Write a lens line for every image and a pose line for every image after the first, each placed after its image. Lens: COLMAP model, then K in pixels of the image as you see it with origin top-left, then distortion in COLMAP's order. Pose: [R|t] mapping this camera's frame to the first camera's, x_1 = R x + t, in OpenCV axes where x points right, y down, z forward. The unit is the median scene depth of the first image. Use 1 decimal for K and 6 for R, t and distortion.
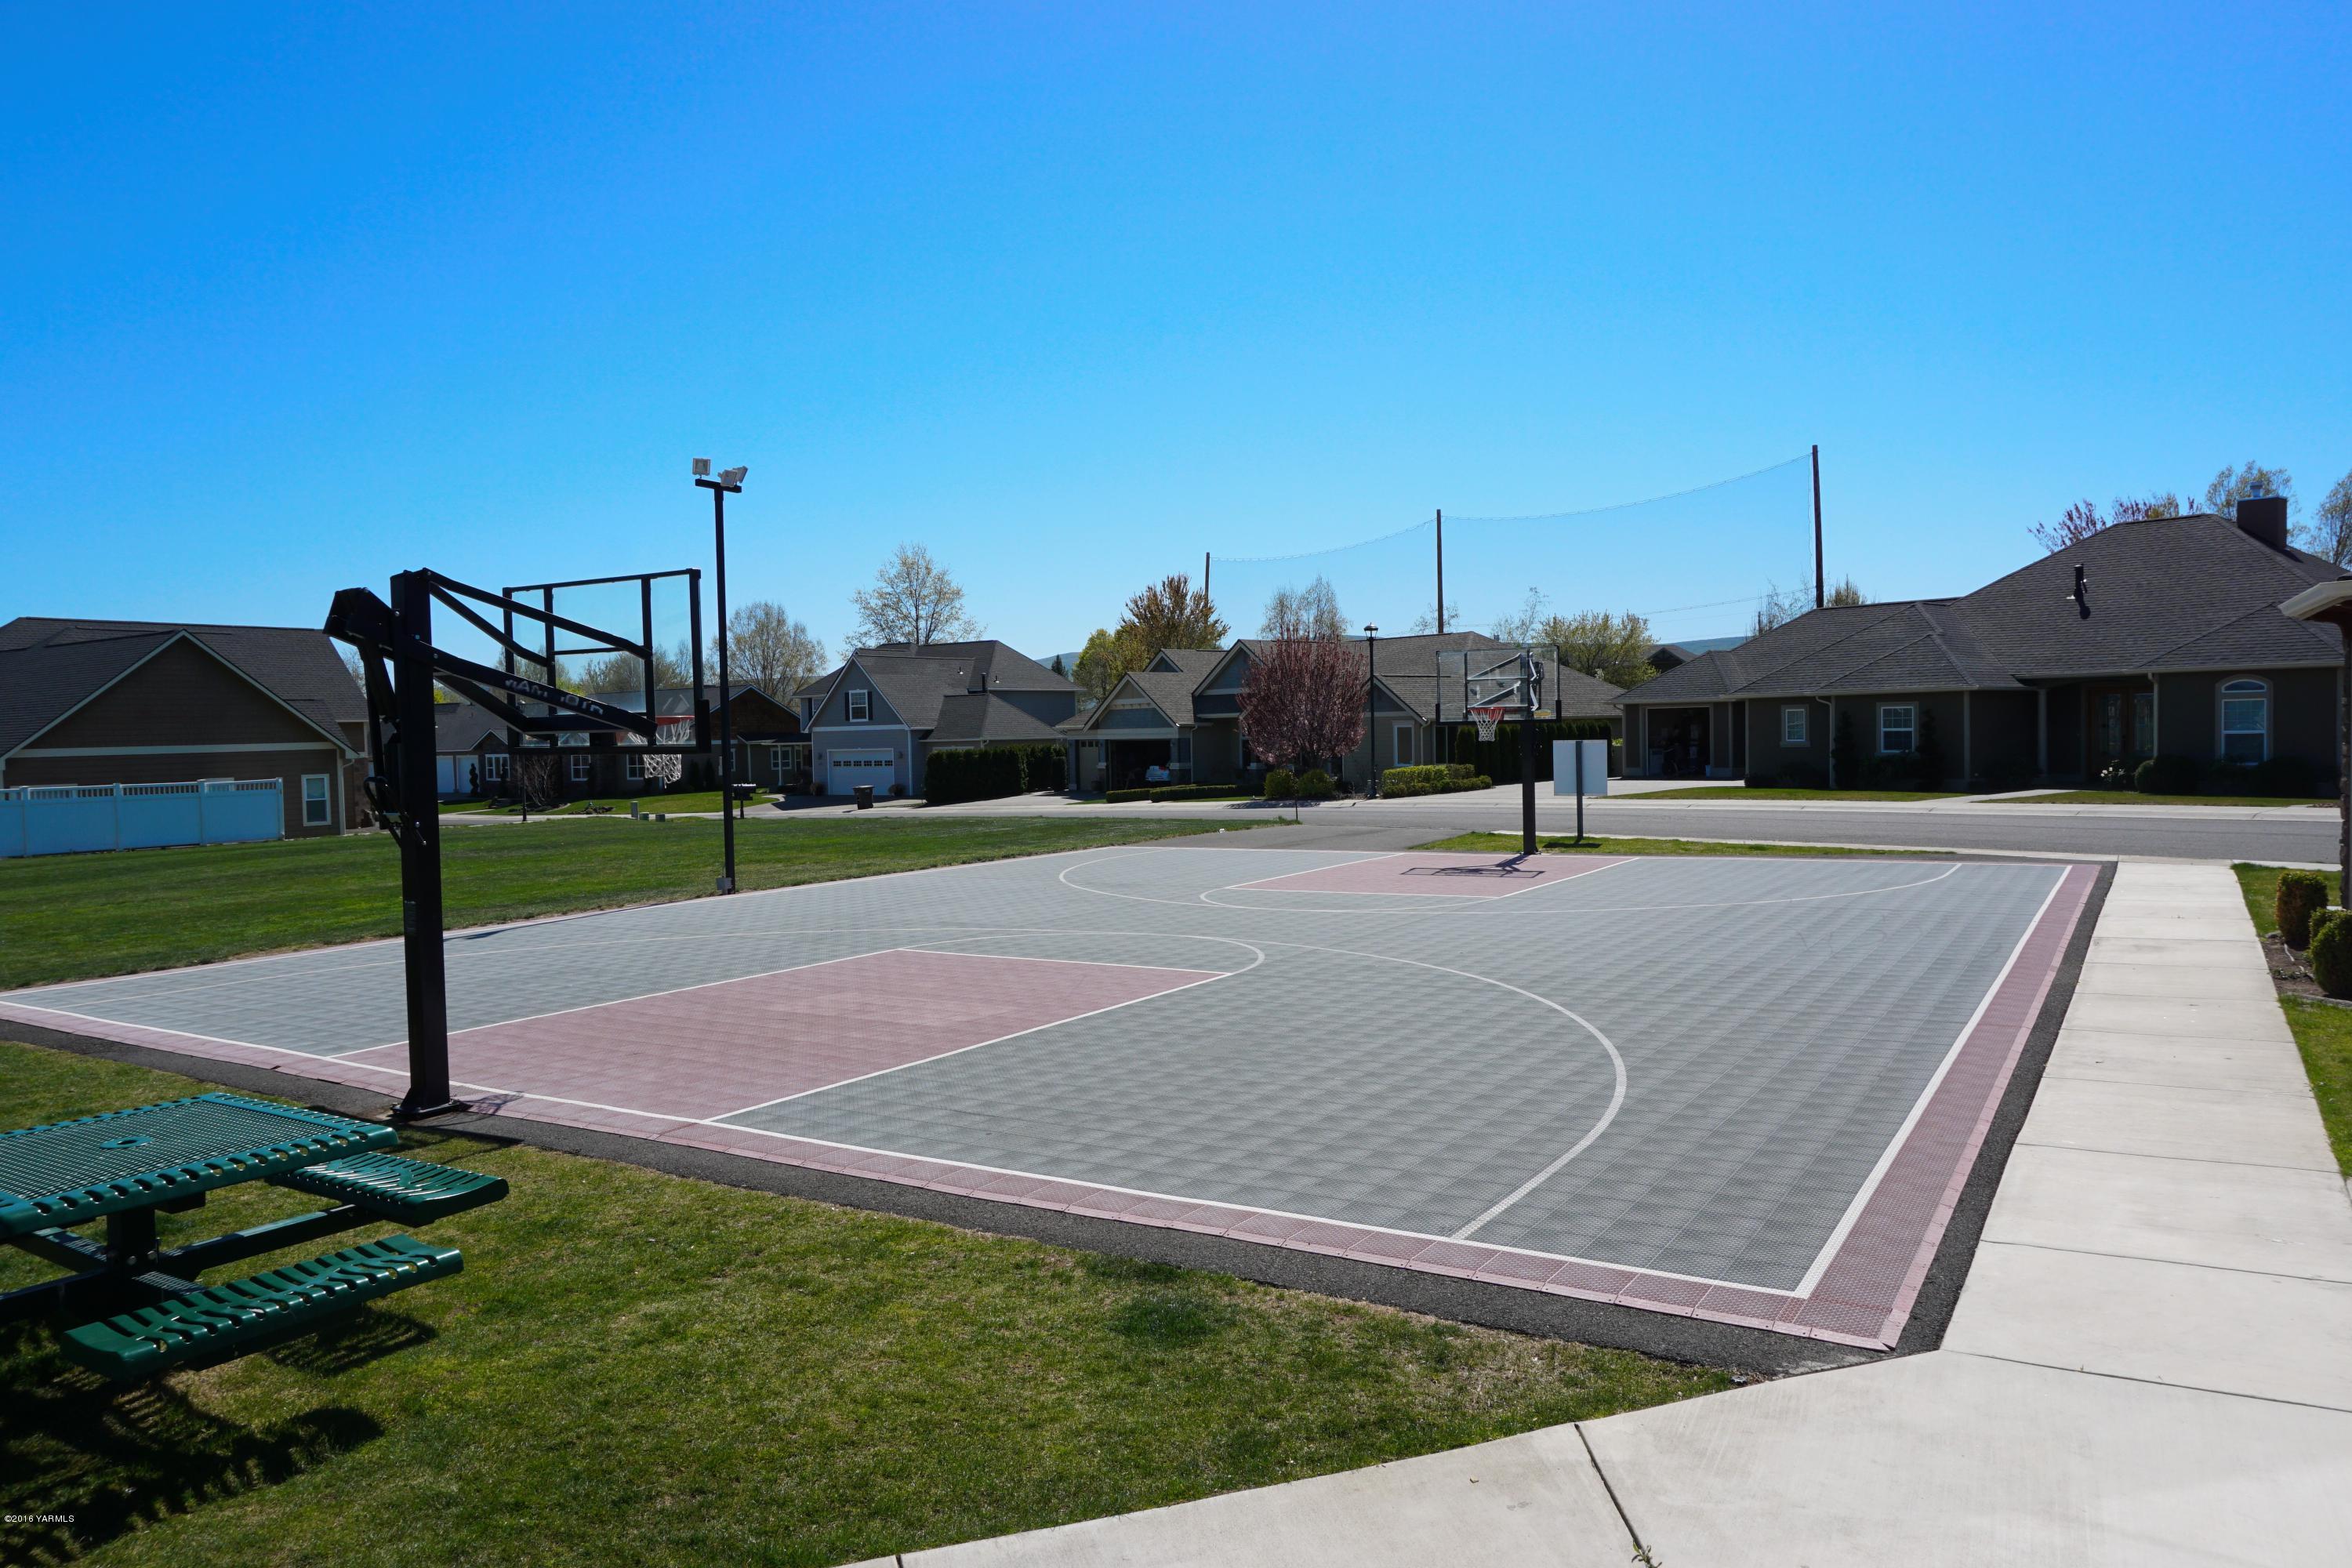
lens RADIAL K [[1629.9, 0, 1176.0], [0, 1629.9, 784.0], [0, 0, 1]] dist [-0.005047, 0.000153]
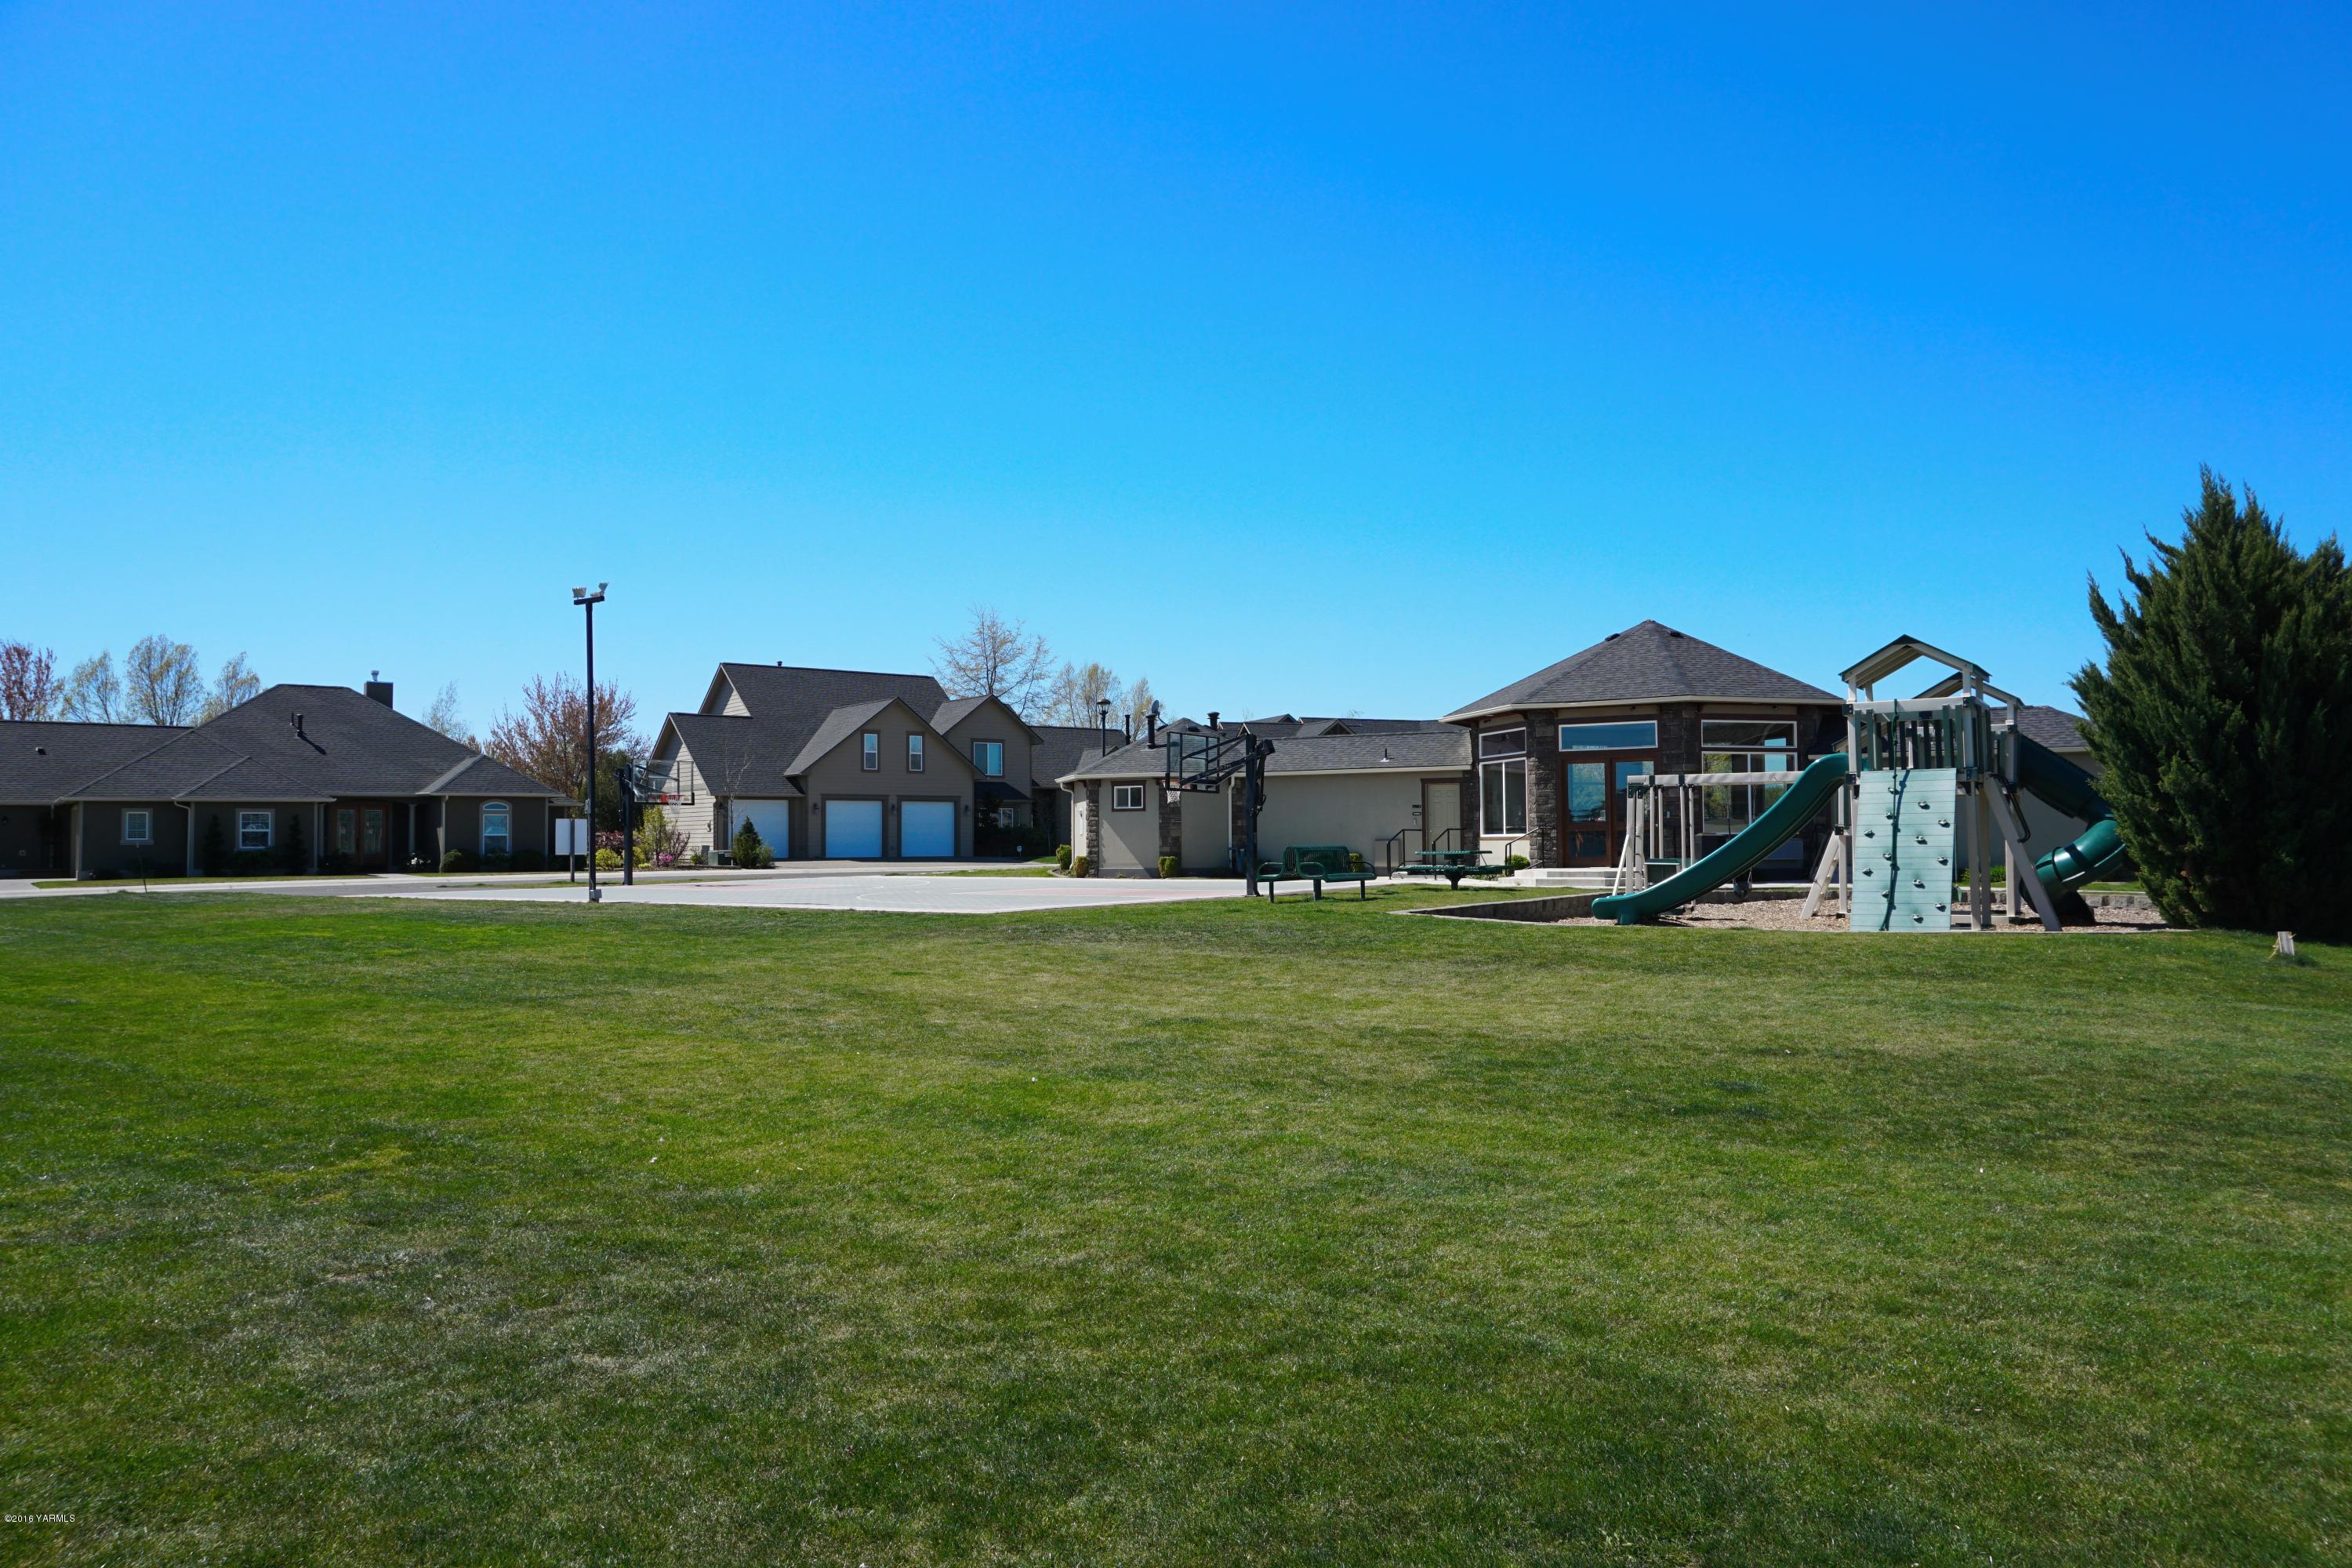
lens RADIAL K [[1618.4, 0, 1176.0], [0, 1618.4, 784.0], [0, 0, 1]] dist [-0.006571, 0.000927]
pose [[0.035143, 0.051054, 0.998077, -0.790651], [0.042070, 0.997733, -0.052518, 0.026259], [-0.998496, 0.043835, 0.032915, 0.235007]]
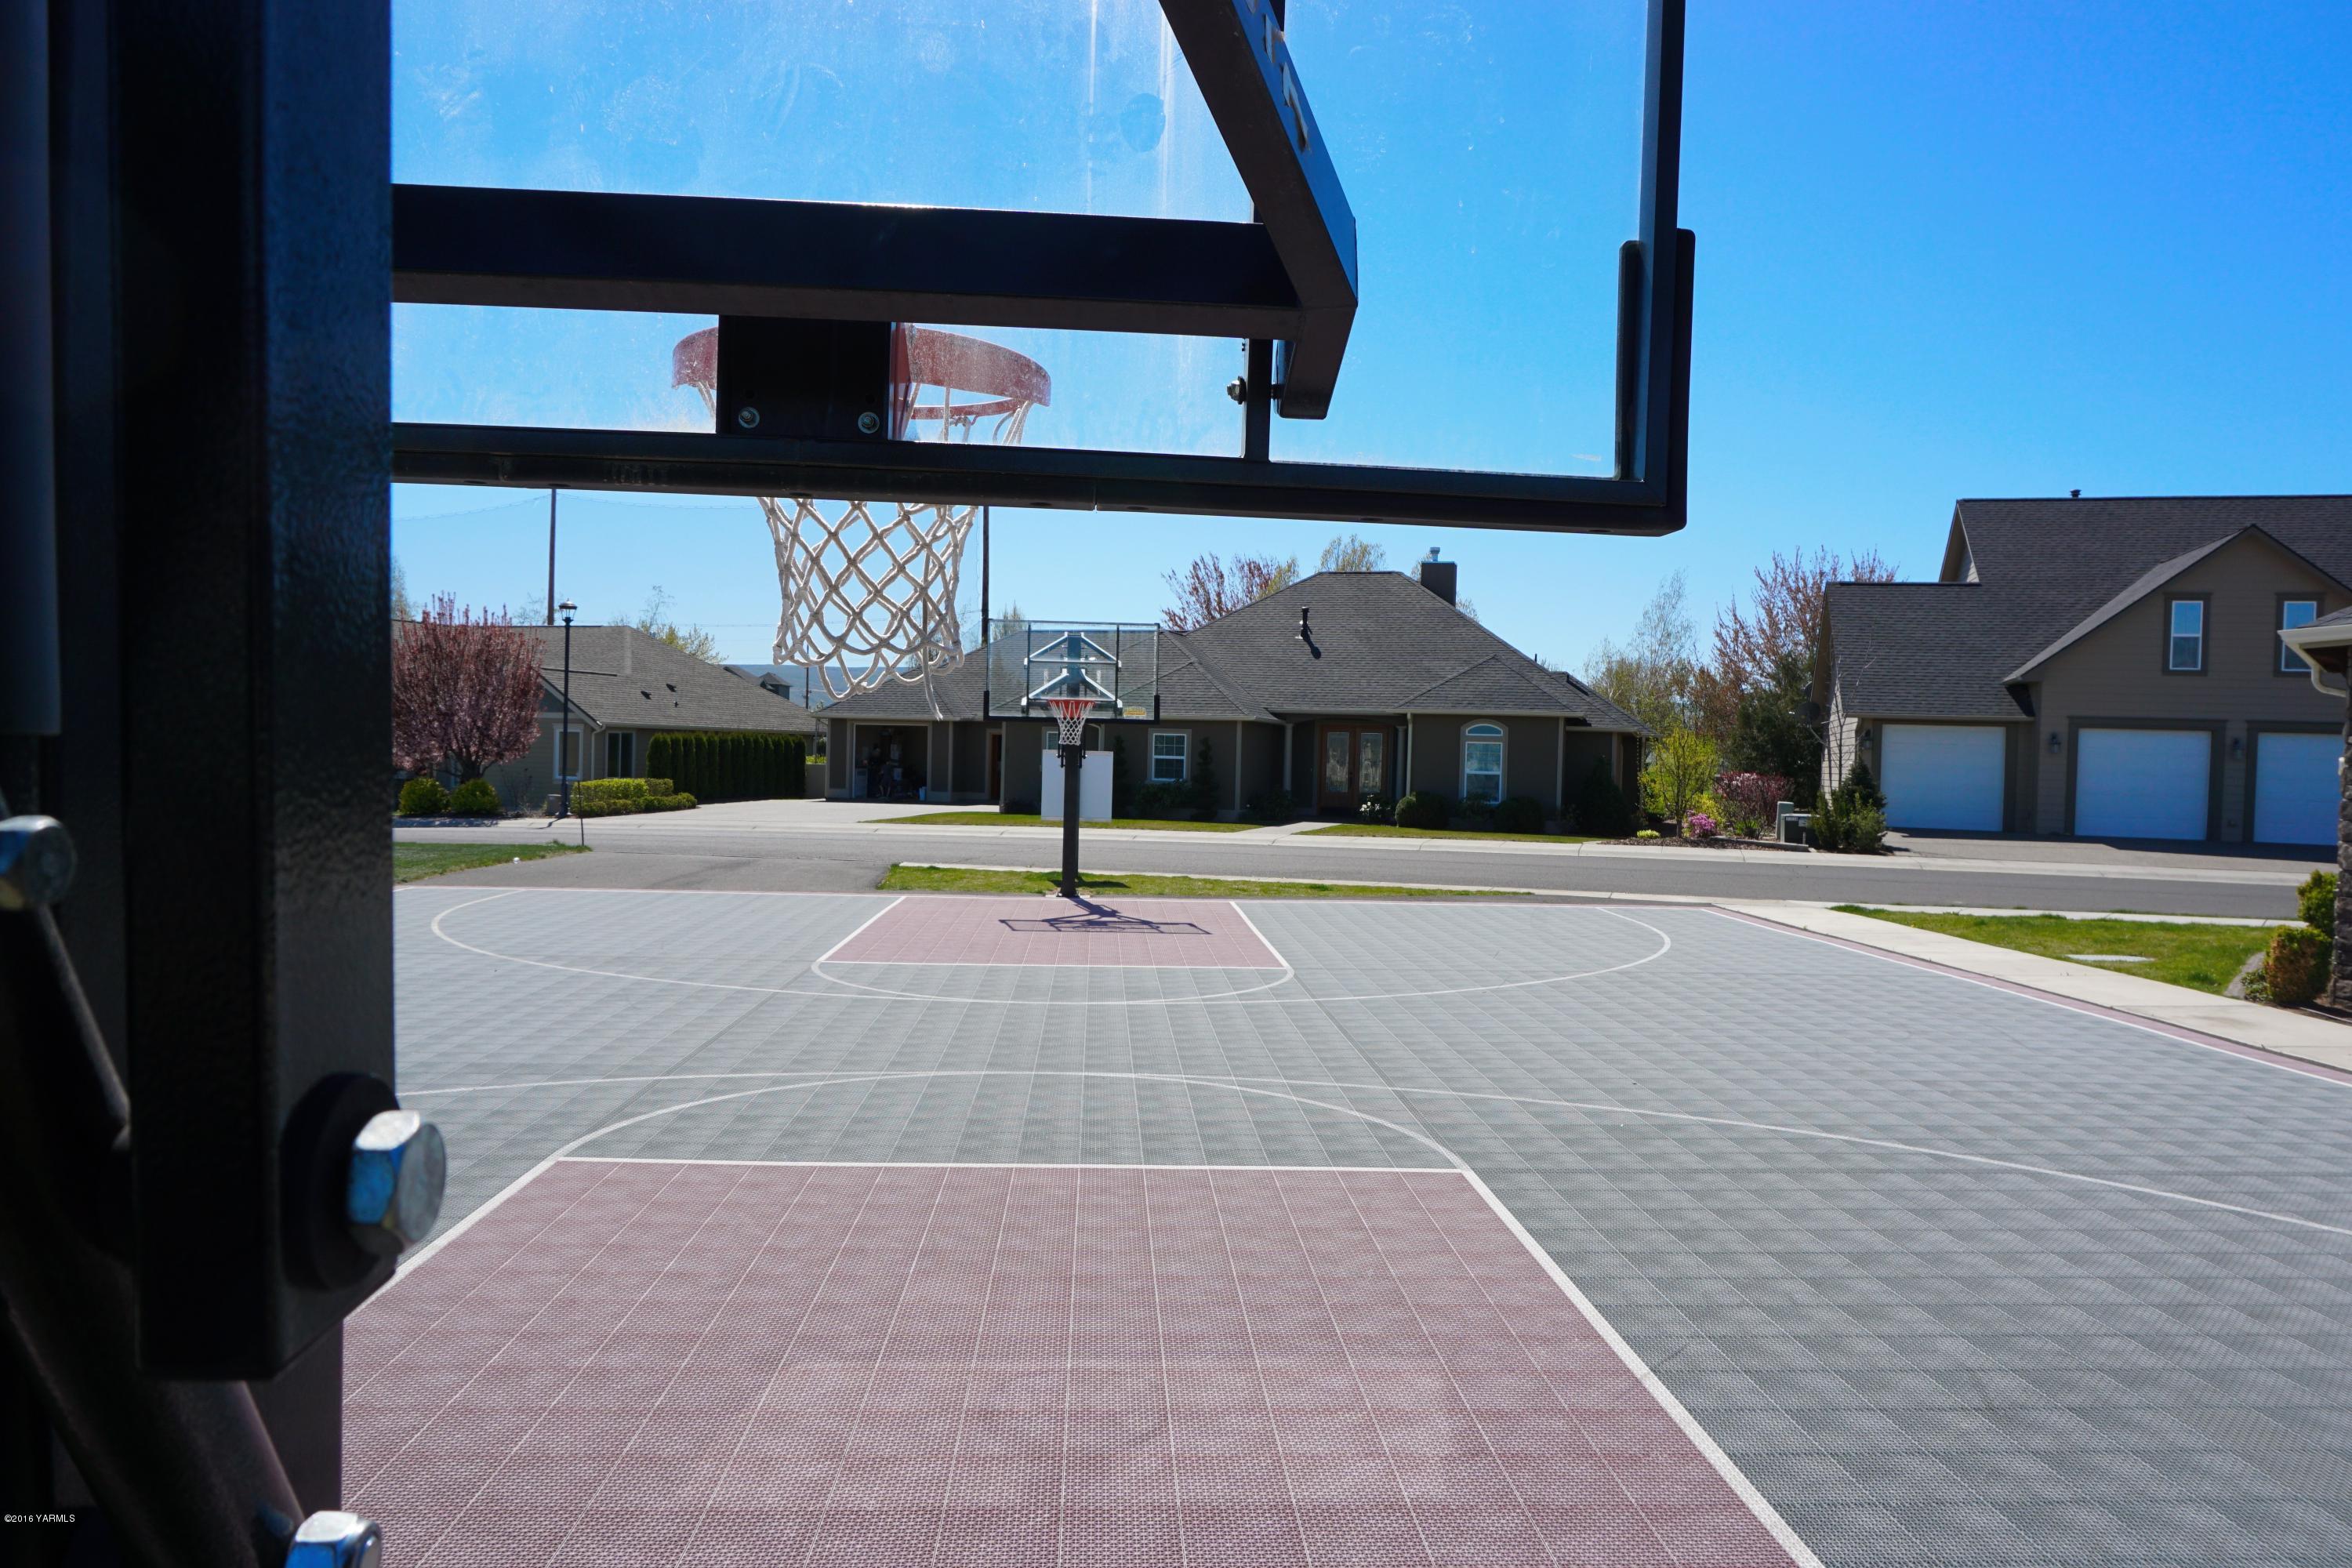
lens RADIAL K [[1618.4, 0, 1176.0], [0, 1618.4, 784.0], [0, 0, 1]] dist [-0.006571, 0.000927]
pose [[0.825121, 0.031002, 0.564105, -0.096867], [-0.023005, 0.999509, -0.021281, 0.002830], [-0.564488, 0.004582, 0.825429, 0.200158]]
